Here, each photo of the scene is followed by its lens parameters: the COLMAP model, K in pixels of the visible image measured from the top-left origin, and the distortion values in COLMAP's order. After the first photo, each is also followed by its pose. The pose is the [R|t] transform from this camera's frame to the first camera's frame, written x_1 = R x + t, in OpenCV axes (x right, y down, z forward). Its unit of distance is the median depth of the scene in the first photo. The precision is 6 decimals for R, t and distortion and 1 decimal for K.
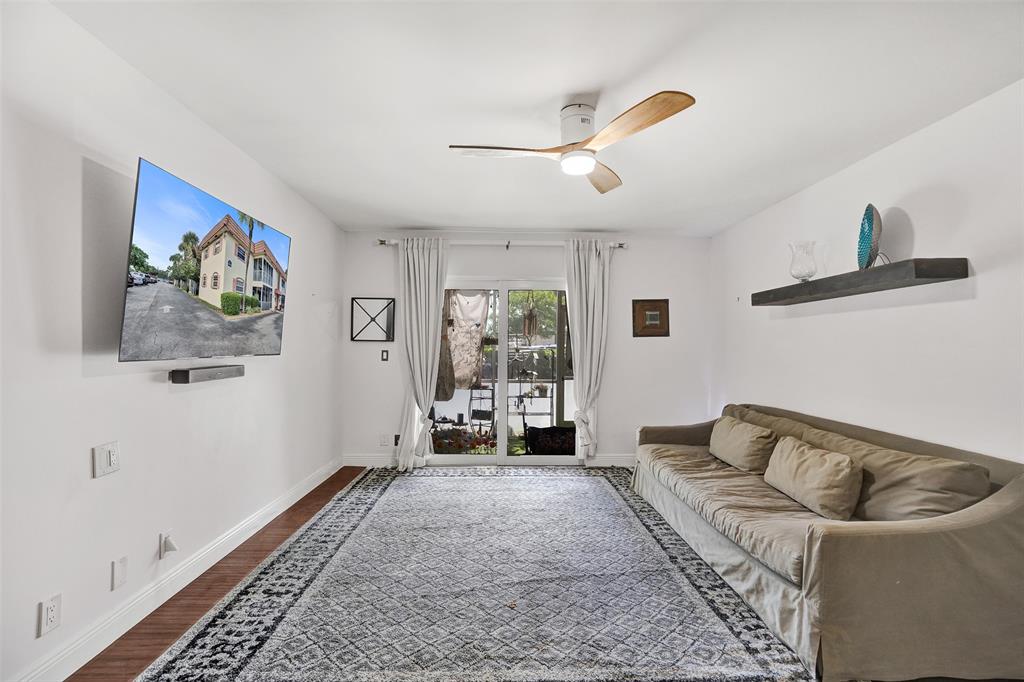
lens RADIAL K [[477.7, 0, 518.2], [0, 477.7, 343.2], [0, 0, 1]] dist [-0.059322, 0.019748]
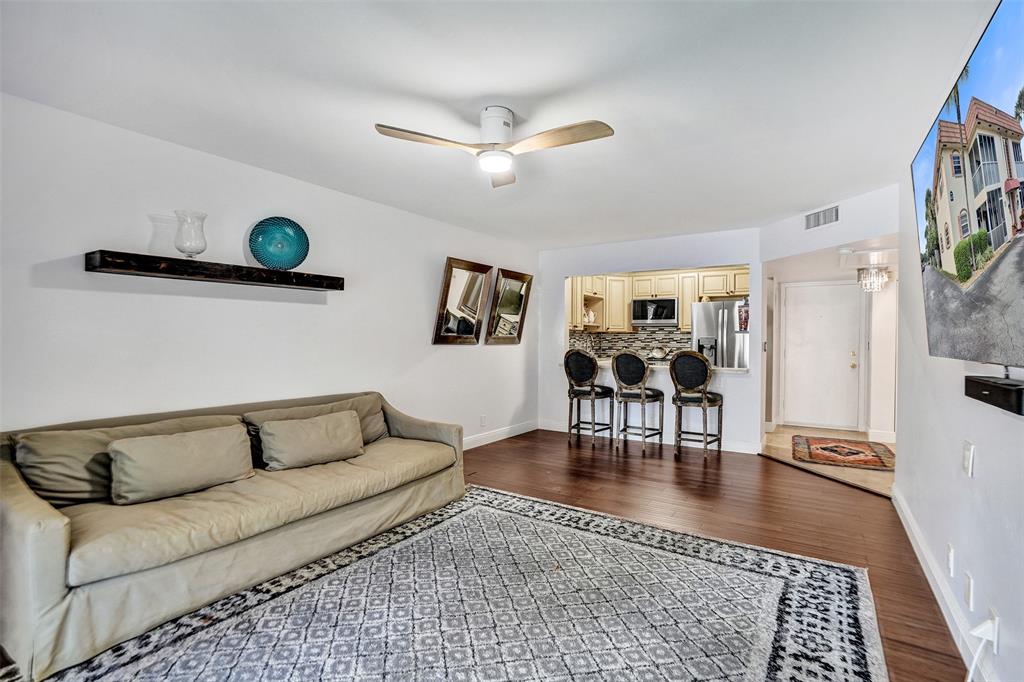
lens RADIAL K [[477.7, 0, 508.4], [0, 477.7, 338.8], [0, 0, 1]] dist [-0.059322, 0.019748]
pose [[-0.801604, -0.014343, 0.597684, -0.510977], [-0.017313, 0.999850, 0.000773, 0.012570], [-0.597605, -0.009728, -0.801731, 1.743064]]
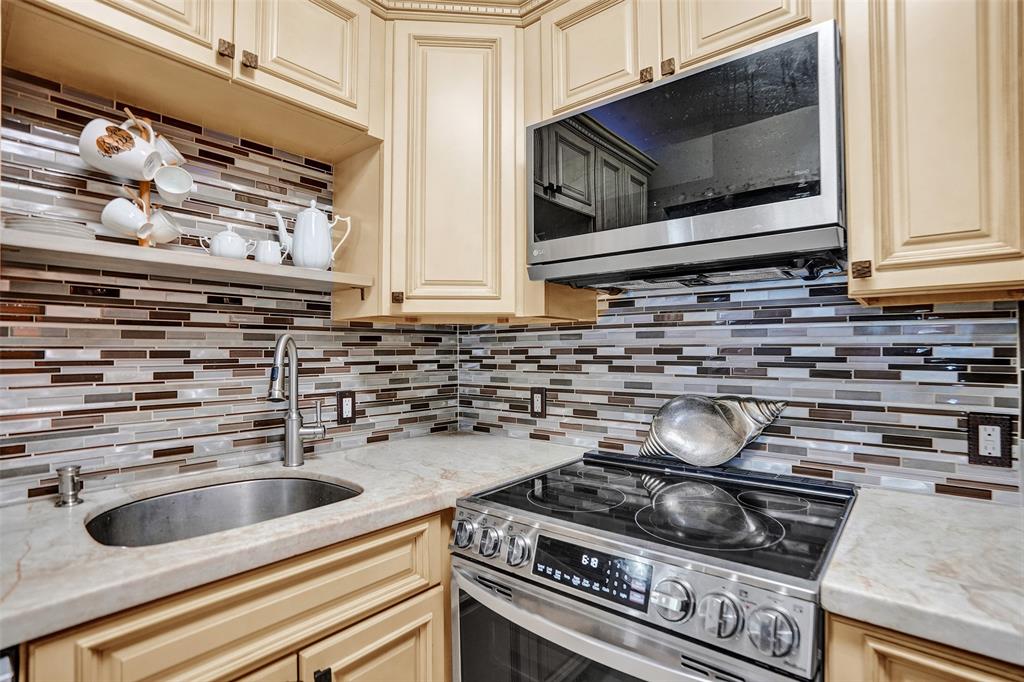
lens RADIAL K [[498.1, 0, 510.4], [0, 498.1, 347.2], [0, 0, 1]] dist [-0.050297, 0.016263]
pose [[-0.738959, -0.001118, 0.673750, 0.327652], [-0.009039, 0.999925, -0.008254, -0.000522], [-0.673690, -0.012190, -0.738913, -0.749177]]
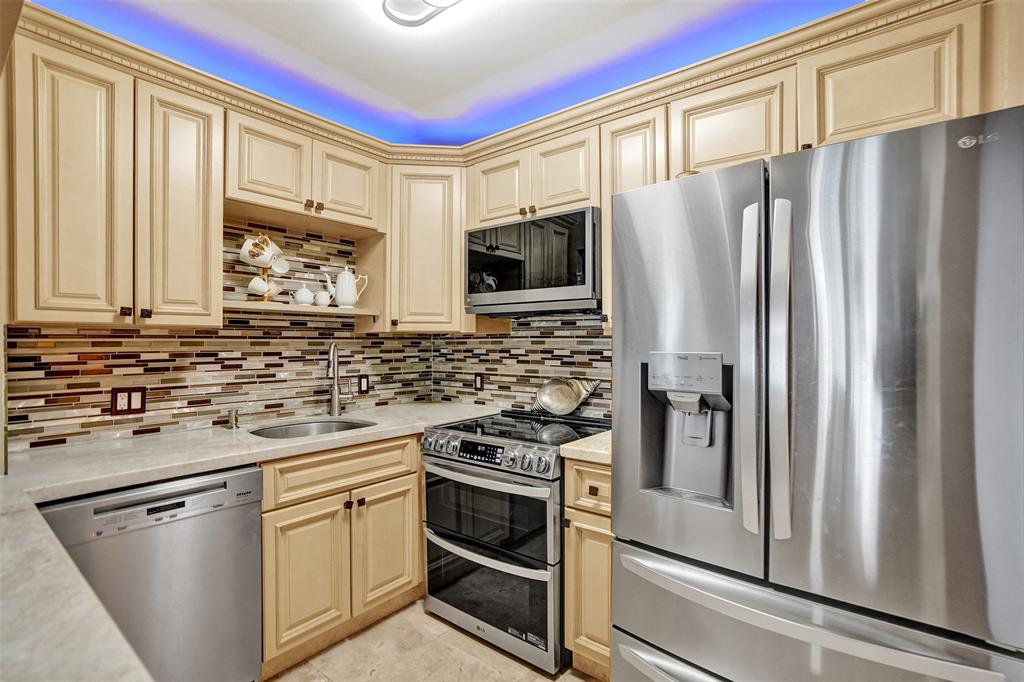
lens RADIAL K [[477.7, 0, 506.6], [0, 477.7, 337.0], [0, 0, 1]] dist [-0.059322, 0.019748]
pose [[-0.750793, -0.000536, 0.660538, -0.025182], [-0.010371, 0.999886, -0.010977, -0.022682], [-0.660457, -0.015091, -0.750712, -0.490919]]
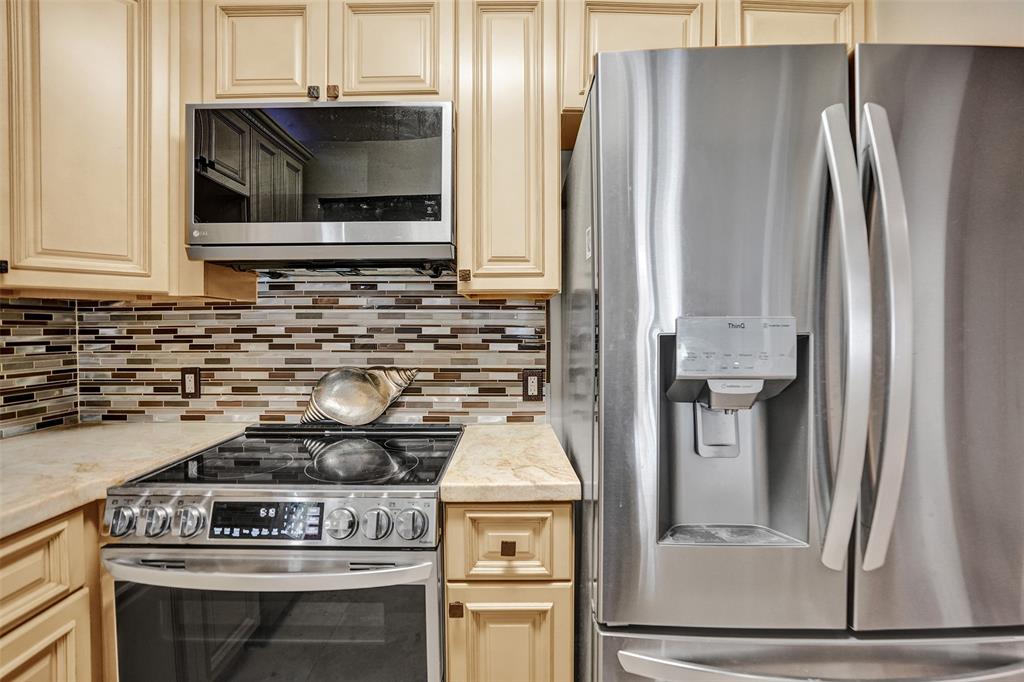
lens RADIAL K [[477.7, 0, 512.0], [0, 477.7, 337.2], [0, 0, 1]] dist [-0.059322, 0.019748]
pose [[-0.999359, -0.007669, 0.034976, 0.307520], [-0.007255, 0.999902, 0.011964, -0.002652], [-0.035064, 0.011702, -0.999317, -0.668436]]
